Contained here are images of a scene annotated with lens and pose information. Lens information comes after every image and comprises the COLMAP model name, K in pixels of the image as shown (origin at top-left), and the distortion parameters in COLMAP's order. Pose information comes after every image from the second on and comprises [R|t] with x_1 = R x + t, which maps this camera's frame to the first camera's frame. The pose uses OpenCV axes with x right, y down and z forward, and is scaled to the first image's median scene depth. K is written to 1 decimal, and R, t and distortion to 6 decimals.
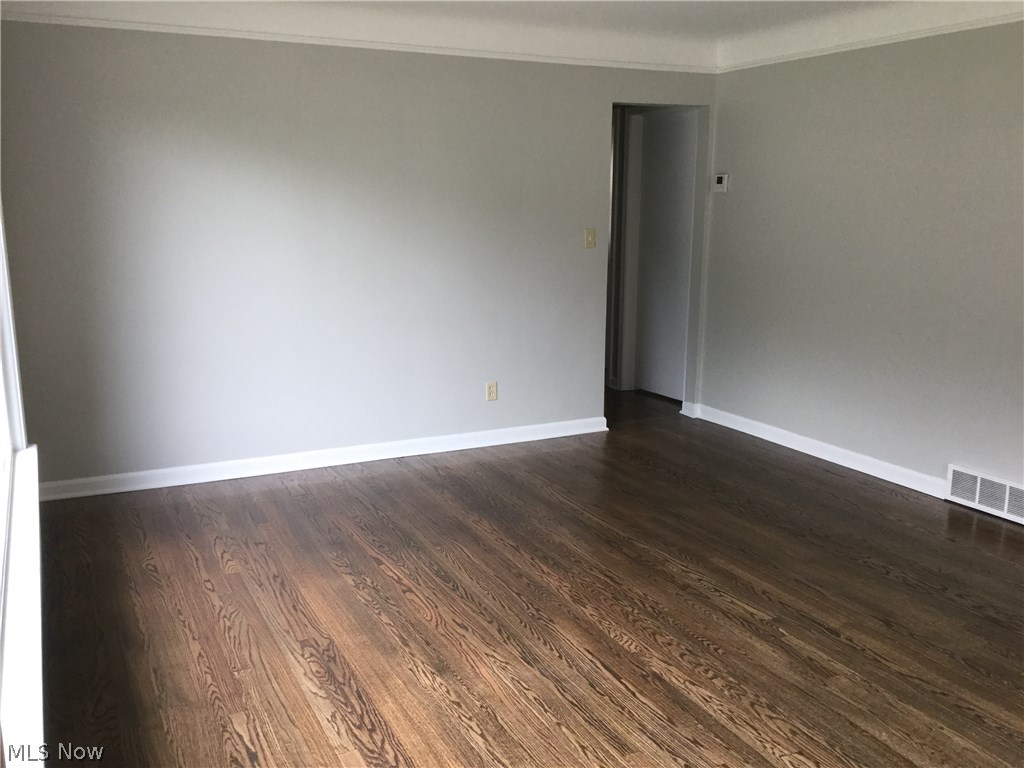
lens RADIAL K [[918.4, 0, 506.6], [0, 918.4, 379.2], [0, 0, 1]] dist [0.134171, -0.260939]
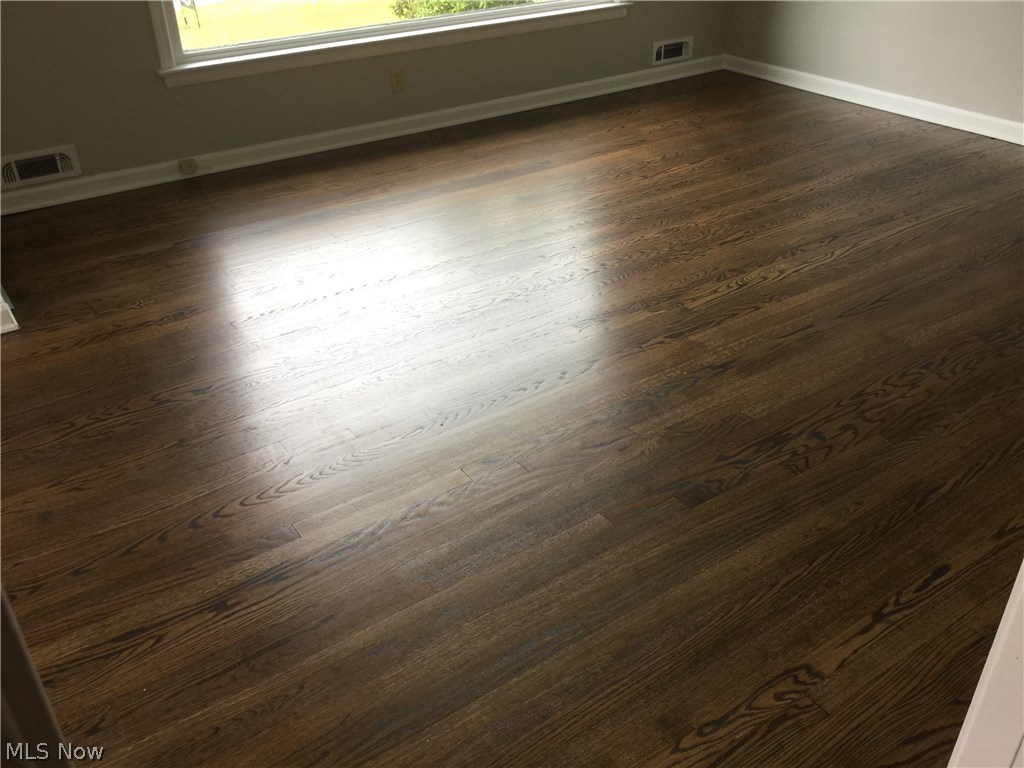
lens RADIAL K [[918.4, 0, 506.6], [0, 918.4, 379.2], [0, 0, 1]] dist [0.134171, -0.260939]
pose [[0.141748, 0.505860, -0.850889, 0.987243], [-0.173871, 0.858928, 0.481675, -0.091416], [0.974513, 0.079669, 0.209706, 0.565556]]
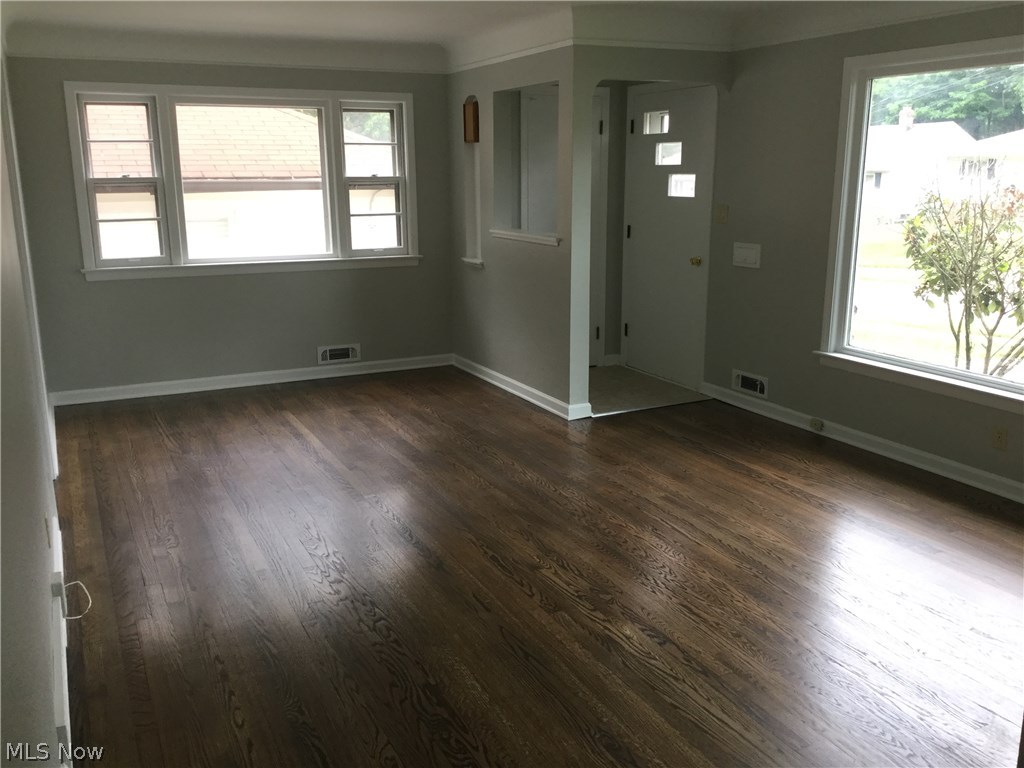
lens RADIAL K [[918.4, 0, 506.6], [0, 918.4, 379.2], [0, 0, 1]] dist [0.134171, -0.260939]
pose [[-0.999954, -0.000276, 0.009583, 0.282611], [0.003659, 0.912926, 0.408108, -0.358057], [-0.008861, 0.408124, -0.912883, 1.721075]]
